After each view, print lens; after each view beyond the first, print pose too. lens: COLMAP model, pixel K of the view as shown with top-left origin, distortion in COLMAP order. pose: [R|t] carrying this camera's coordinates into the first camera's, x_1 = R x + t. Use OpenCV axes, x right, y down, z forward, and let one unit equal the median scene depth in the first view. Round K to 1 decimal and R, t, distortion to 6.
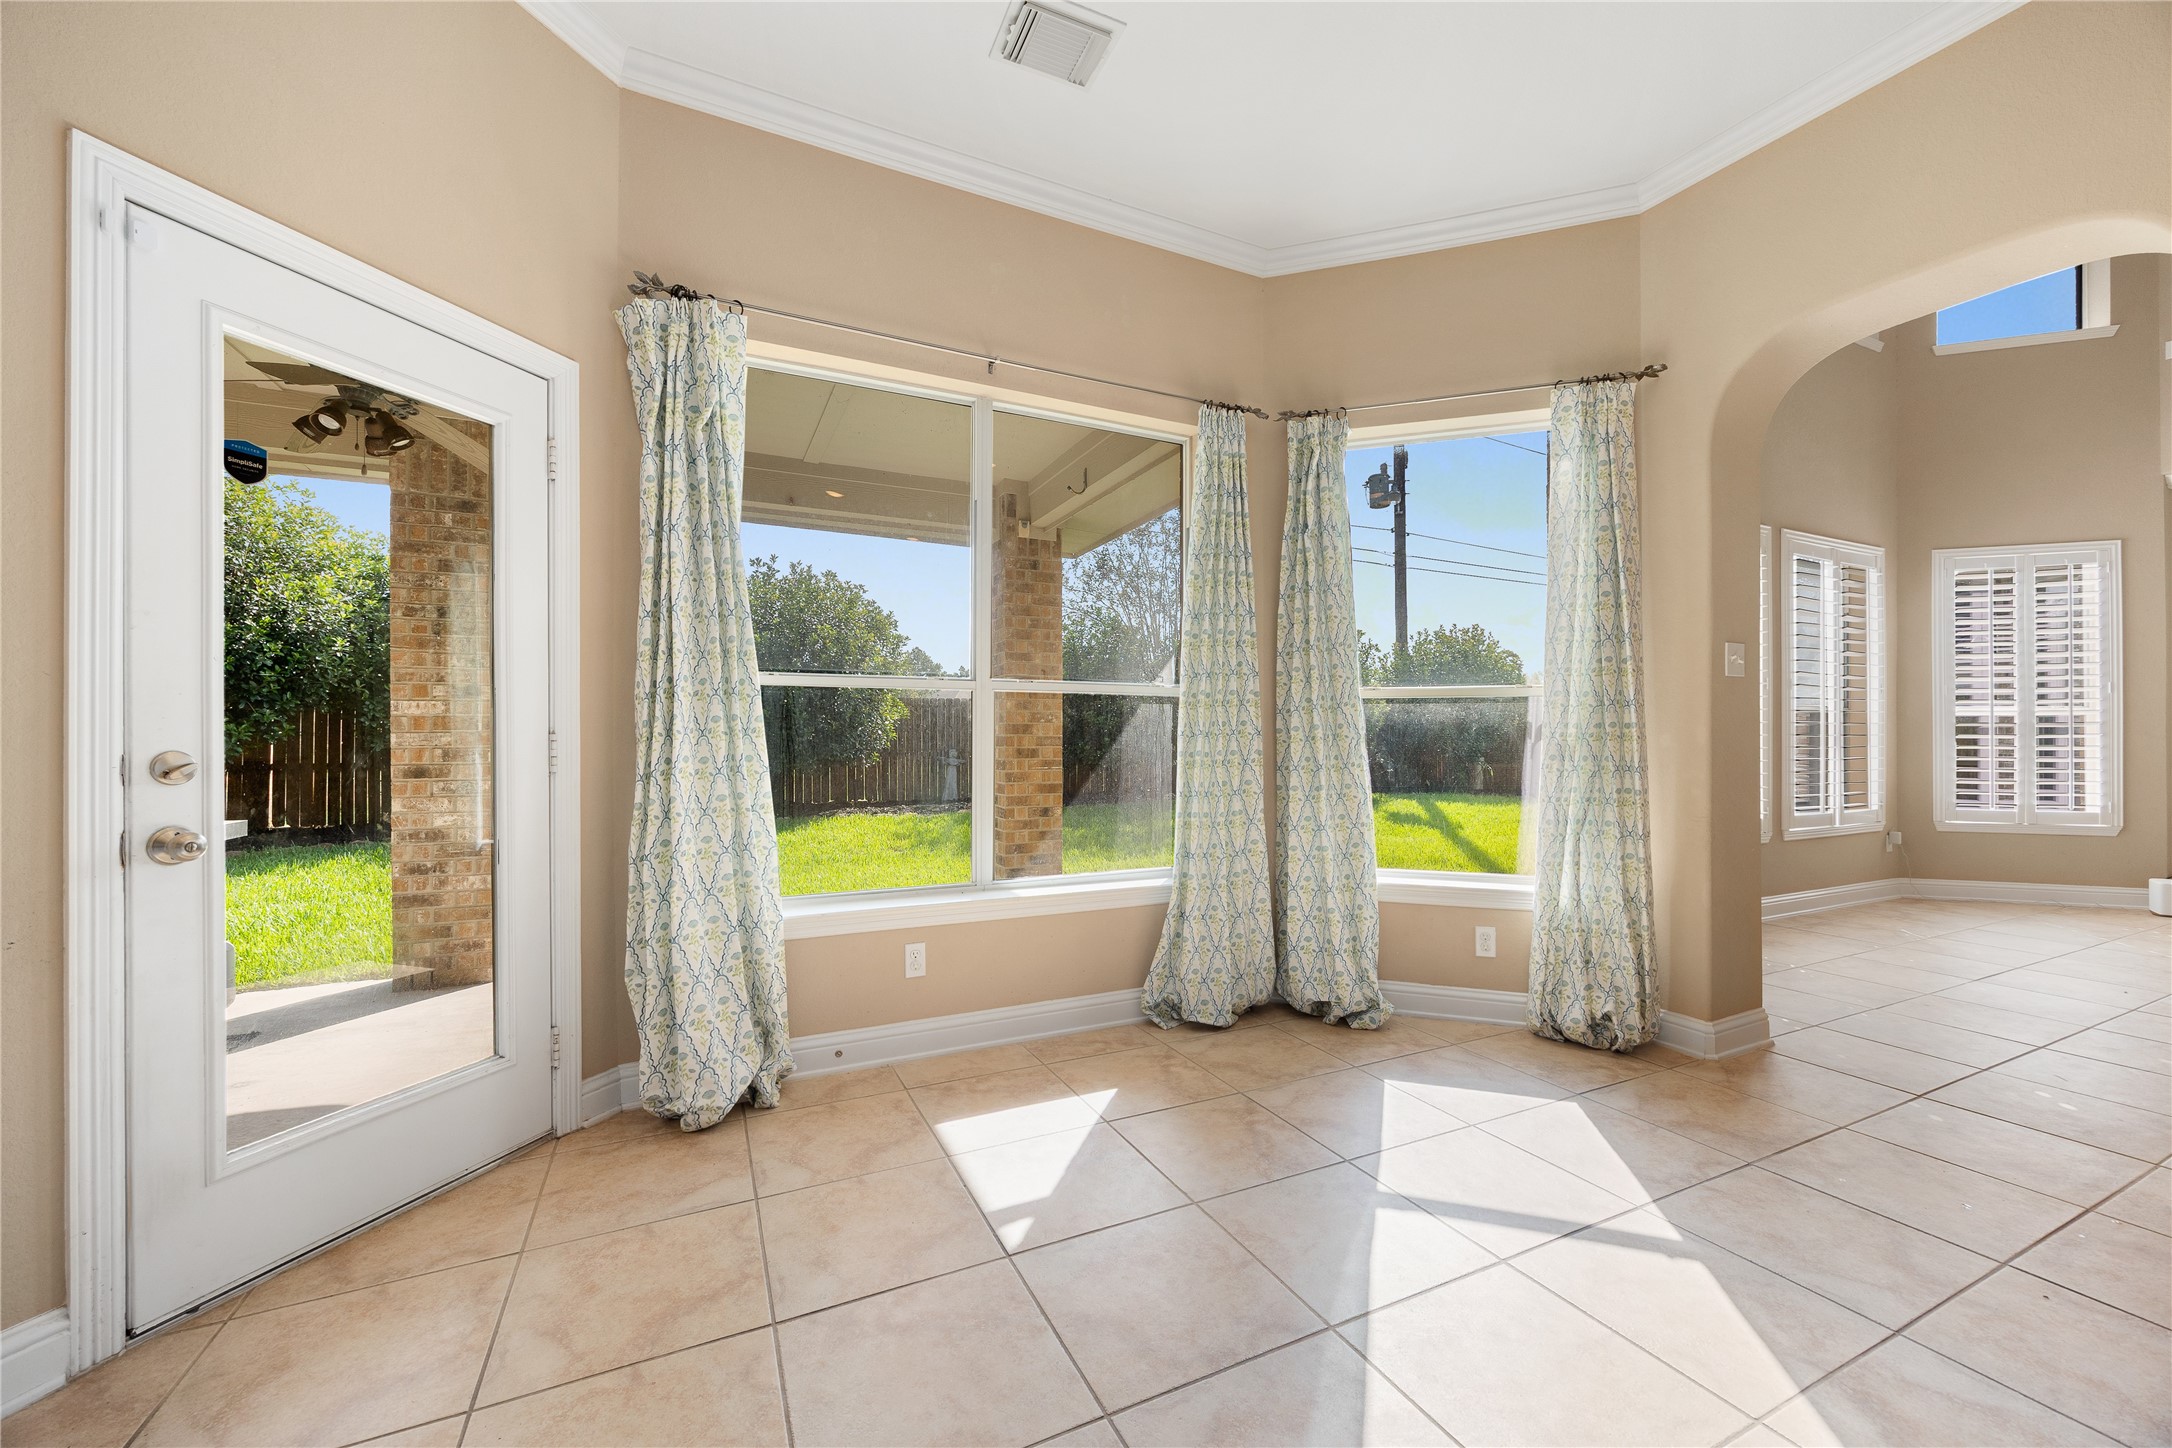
lens RADIAL K [[846.9, 0, 1099.2], [0, 846.9, 728.5], [0, 0, 1]] dist [0.003660, -0.000550]
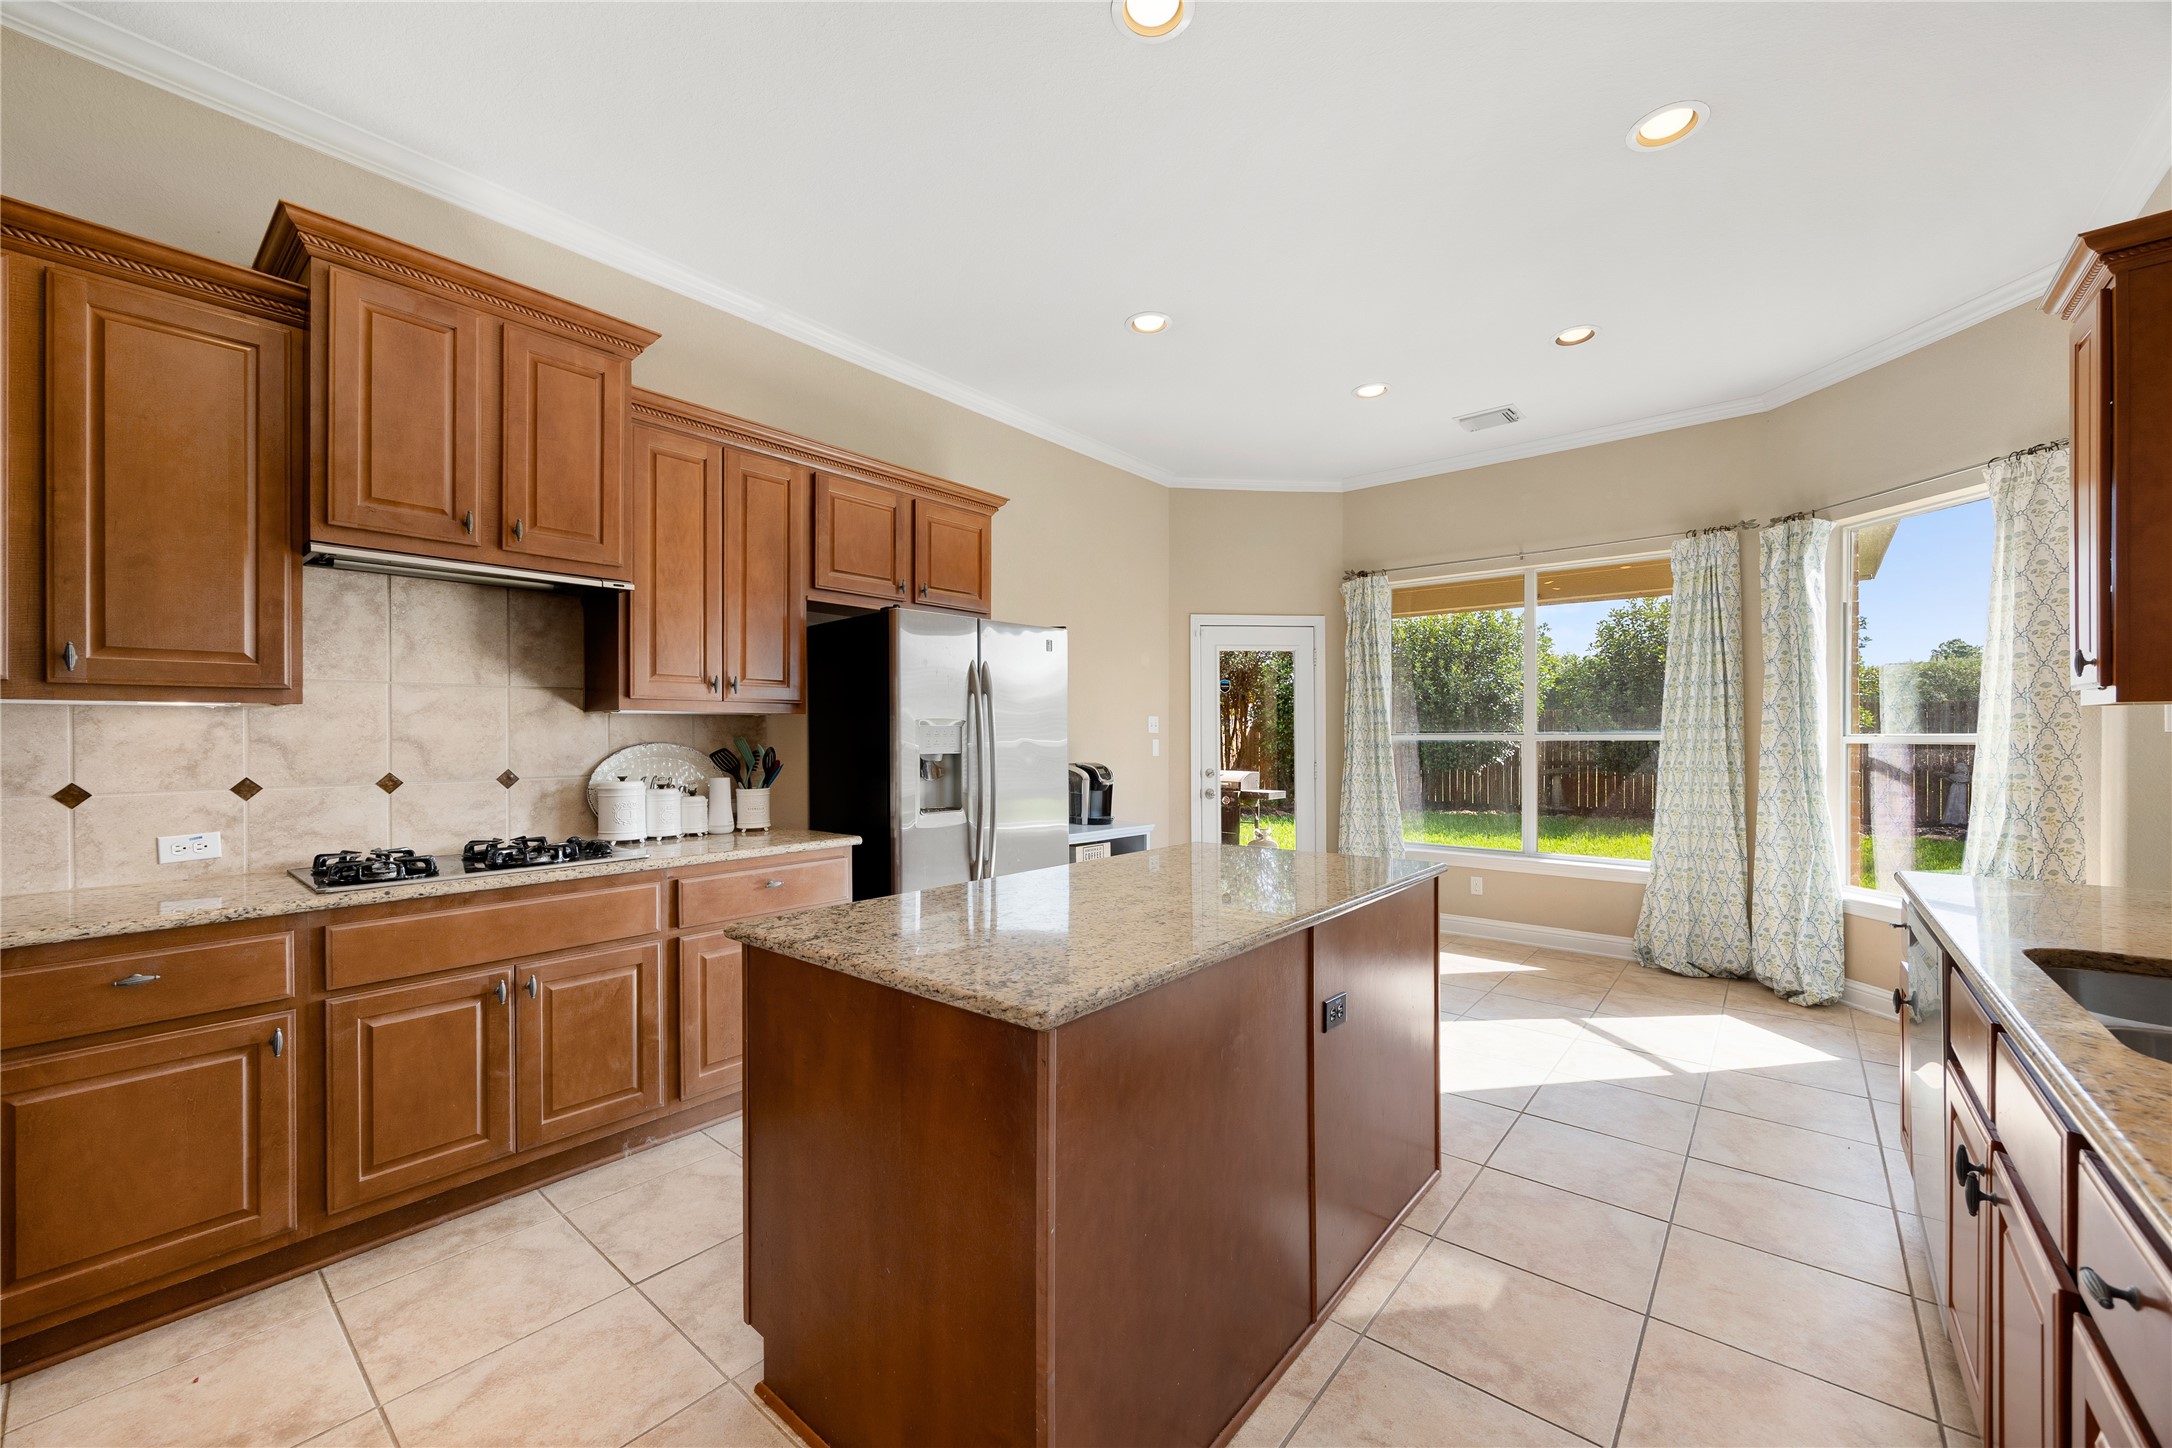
lens RADIAL K [[846.9, 0, 1087.7], [0, 846.9, 733.7], [0, 0, 1]] dist [0.003660, -0.000550]
pose [[0.407458, -0.002662, -0.913220, 1.285538], [0.011173, 0.999935, 0.002070, -0.086946], [0.913156, -0.011046, 0.407461, -0.617640]]
